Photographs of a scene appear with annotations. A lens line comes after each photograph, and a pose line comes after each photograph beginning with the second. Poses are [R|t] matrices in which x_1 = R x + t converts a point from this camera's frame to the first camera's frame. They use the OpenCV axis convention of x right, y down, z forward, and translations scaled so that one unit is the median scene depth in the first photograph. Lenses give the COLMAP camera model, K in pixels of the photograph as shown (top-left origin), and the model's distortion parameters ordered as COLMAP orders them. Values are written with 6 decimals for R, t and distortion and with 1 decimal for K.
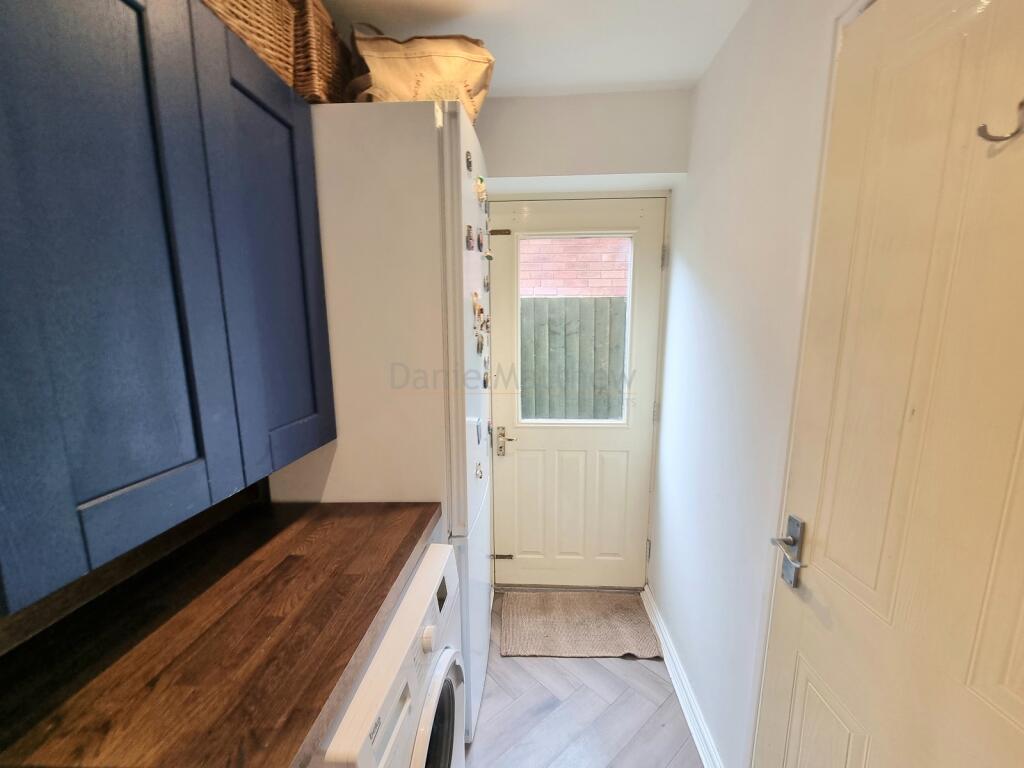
lens RADIAL K [[420.5, 0, 517.0], [0, 420.5, 393.6], [0, 0, 1]] dist [-0.001511, -0.000449]
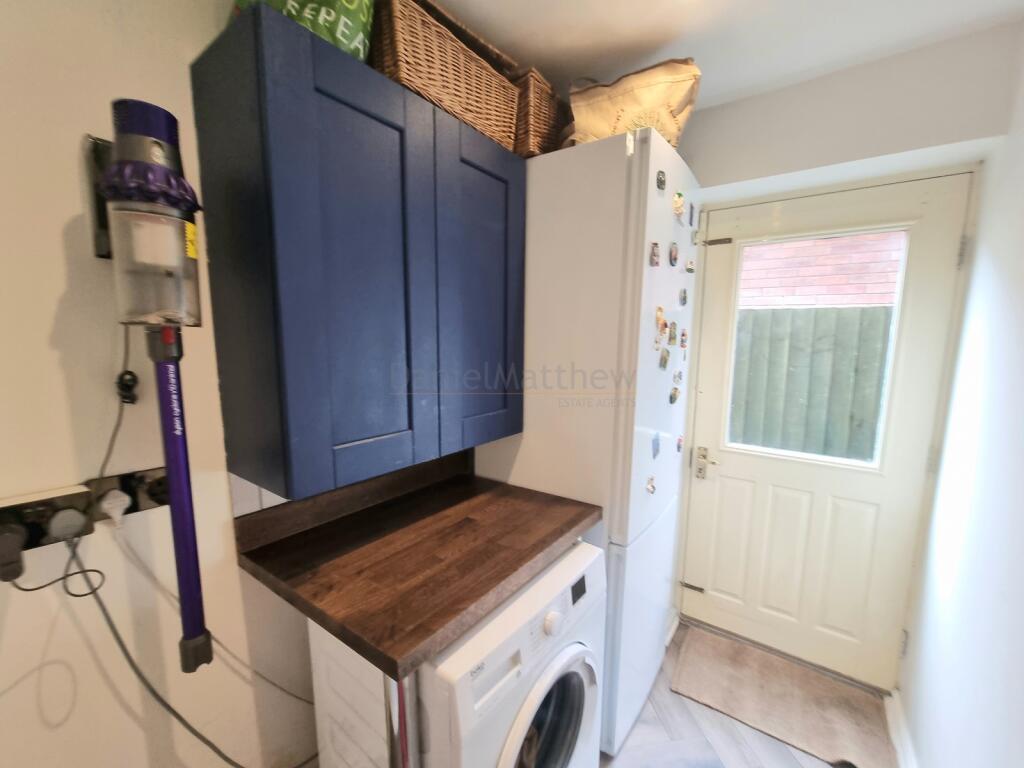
lens RADIAL K [[416.2, 0, 527.1], [0, 416.2, 386.3], [0, 0, 1]] dist [-0.002371, -0.000001]
pose [[0.848848, 0.080914, -0.522407, 0.185243], [-0.102233, 0.994687, -0.012053, -0.008841], [0.518657, 0.063638, 0.852611, -0.000383]]
